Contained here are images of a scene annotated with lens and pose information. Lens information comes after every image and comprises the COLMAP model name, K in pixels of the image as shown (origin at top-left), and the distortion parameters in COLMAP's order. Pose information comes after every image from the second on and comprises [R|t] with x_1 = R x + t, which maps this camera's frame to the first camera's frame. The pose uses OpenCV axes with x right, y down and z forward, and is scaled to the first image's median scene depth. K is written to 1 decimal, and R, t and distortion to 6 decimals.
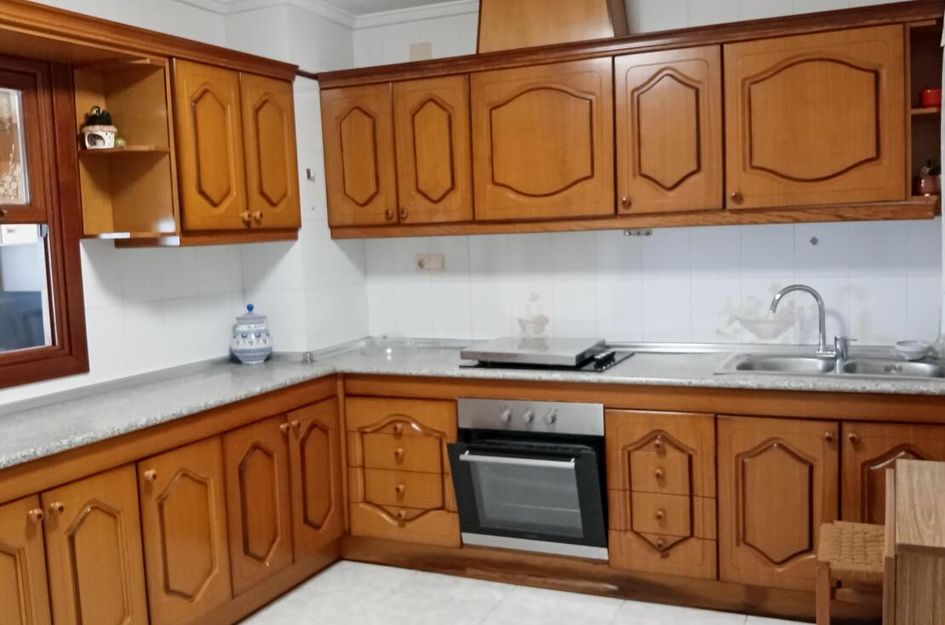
lens RADIAL K [[891.8, 0, 472.5], [0, 891.8, 312.5], [0, 0, 1]] dist [0.127479, -0.275968]
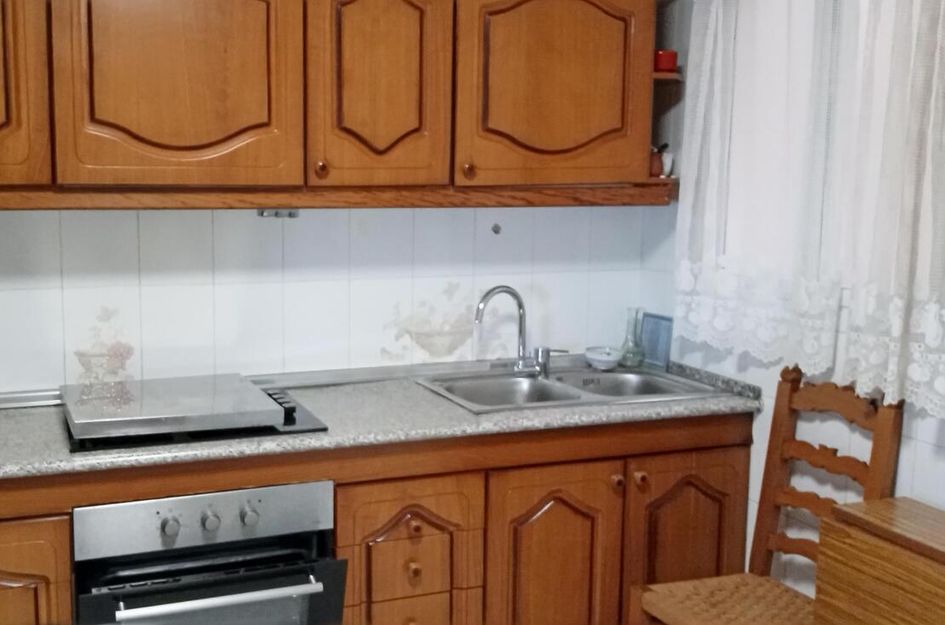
lens RADIAL K [[1033.9, 0, 472.5], [0, 1033.9, 312.5], [0, 0, 1]] dist [0.200895, -0.485568]
pose [[0.747963, -0.045753, 0.662161, -0.227778], [0.039493, 0.998922, 0.024411, -0.027291], [-0.662564, 0.007892, 0.748964, 0.310251]]
